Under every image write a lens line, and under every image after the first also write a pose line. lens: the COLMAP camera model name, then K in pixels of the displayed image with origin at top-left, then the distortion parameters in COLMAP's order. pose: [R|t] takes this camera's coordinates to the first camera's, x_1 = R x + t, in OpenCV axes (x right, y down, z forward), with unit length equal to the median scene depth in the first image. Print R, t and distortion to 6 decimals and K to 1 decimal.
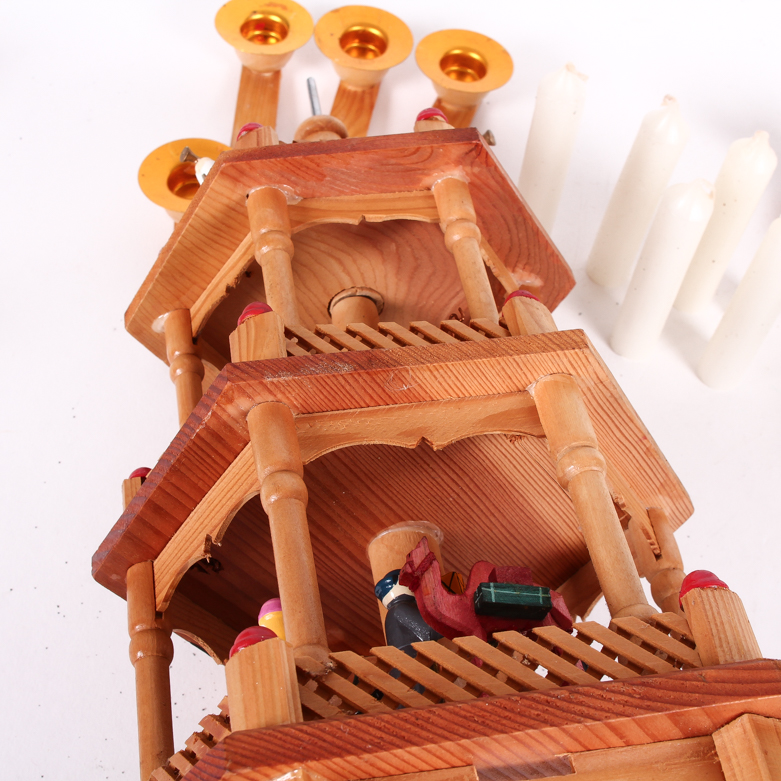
lens RADIAL K [[1349.6, 0, 390.5], [0, 1349.6, 390.5], [0, 0, 1]] dist [-0.103976, 0.108043]
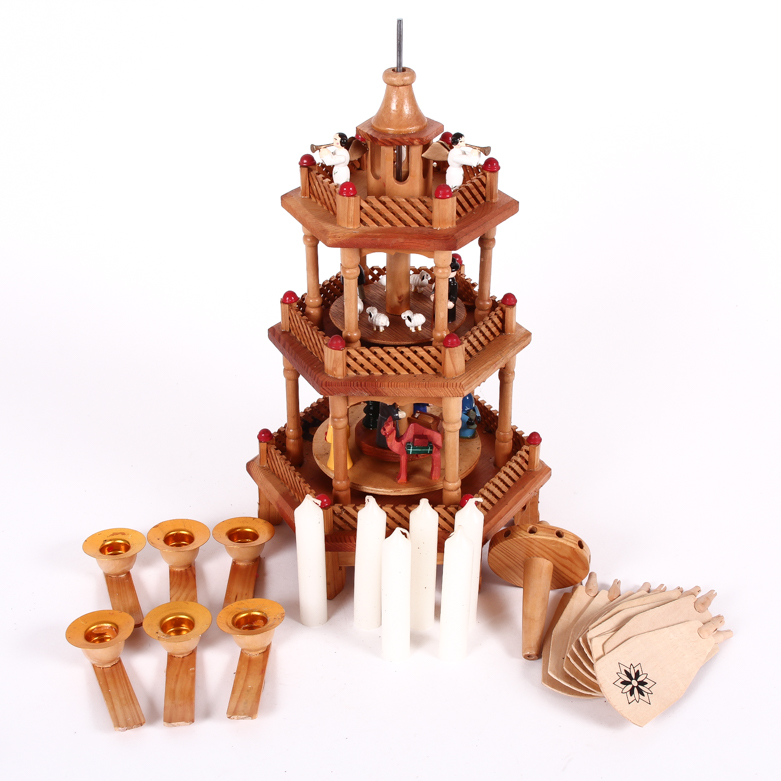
lens RADIAL K [[1349.6, 0, 390.5], [0, 1349.6, 390.5], [0, 0, 1]] dist [-0.103976, 0.108043]
pose [[0.983202, 0.182057, 0.013022, -0.026031], [-0.063778, 0.275834, 0.959087, -2.292628], [0.171017, -0.943807, 0.282812, 0.309237]]
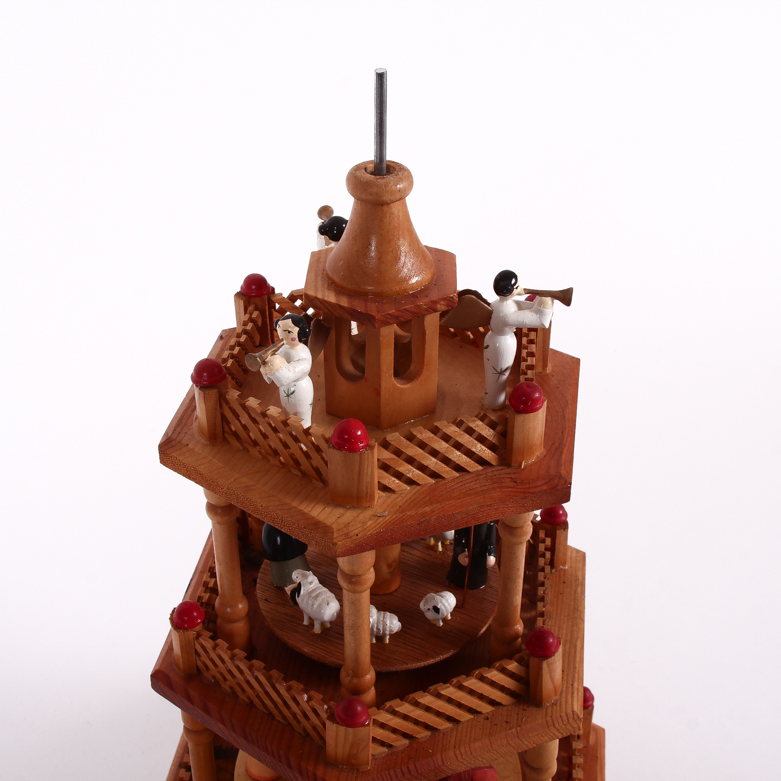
lens RADIAL K [[1349.6, 0, 390.5], [0, 1349.6, 390.5], [0, 0, 1]] dist [-0.103976, 0.108043]
pose [[0.924219, -0.043202, 0.379412, -0.512627], [-0.354384, 0.273059, 0.894344, -1.230152], [-0.142239, -0.961027, 0.237057, 1.017997]]
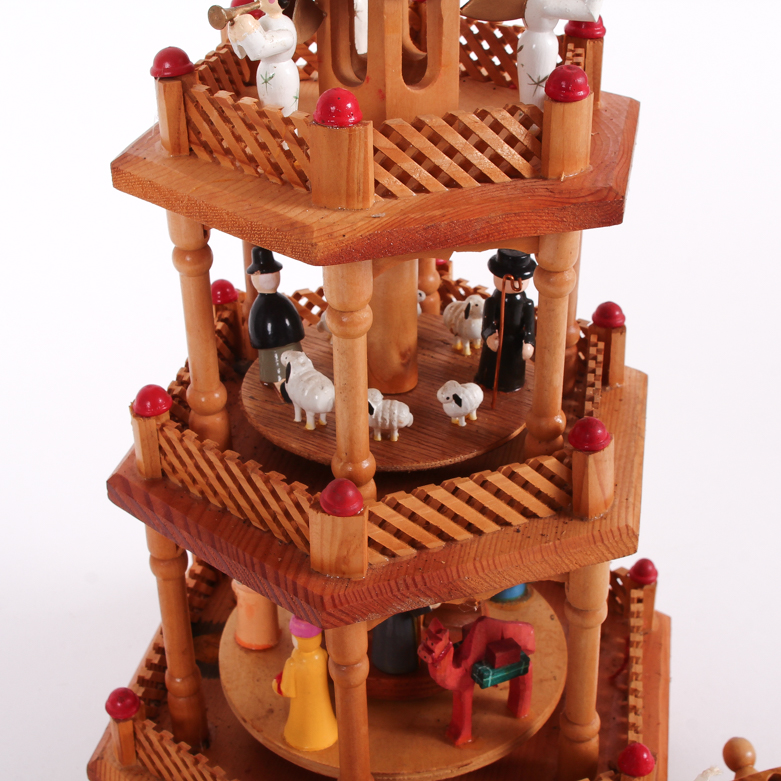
lens RADIAL K [[1349.6, 0, 390.5], [0, 1349.6, 390.5], [0, 0, 1]] dist [-0.103976, 0.108043]
pose [[0.944836, -0.012041, 0.327324, -0.378275], [-0.308436, 0.303633, 0.901484, -0.953197], [-0.110241, -0.952713, 0.283170, 0.832025]]
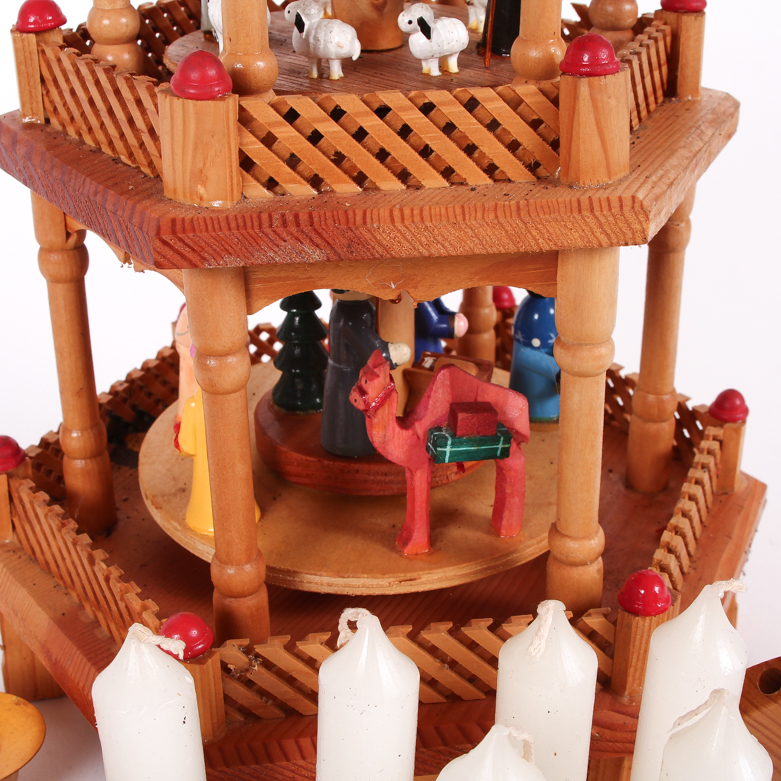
lens RADIAL K [[1349.6, 0, 390.5], [0, 1349.6, 390.5], [0, 0, 1]] dist [-0.103976, 0.108043]
pose [[0.984088, 0.111060, 0.138693, -0.085403], [-0.168430, 0.334525, 0.927213, -0.645076], [0.056580, -0.935820, 0.347908, 0.663951]]
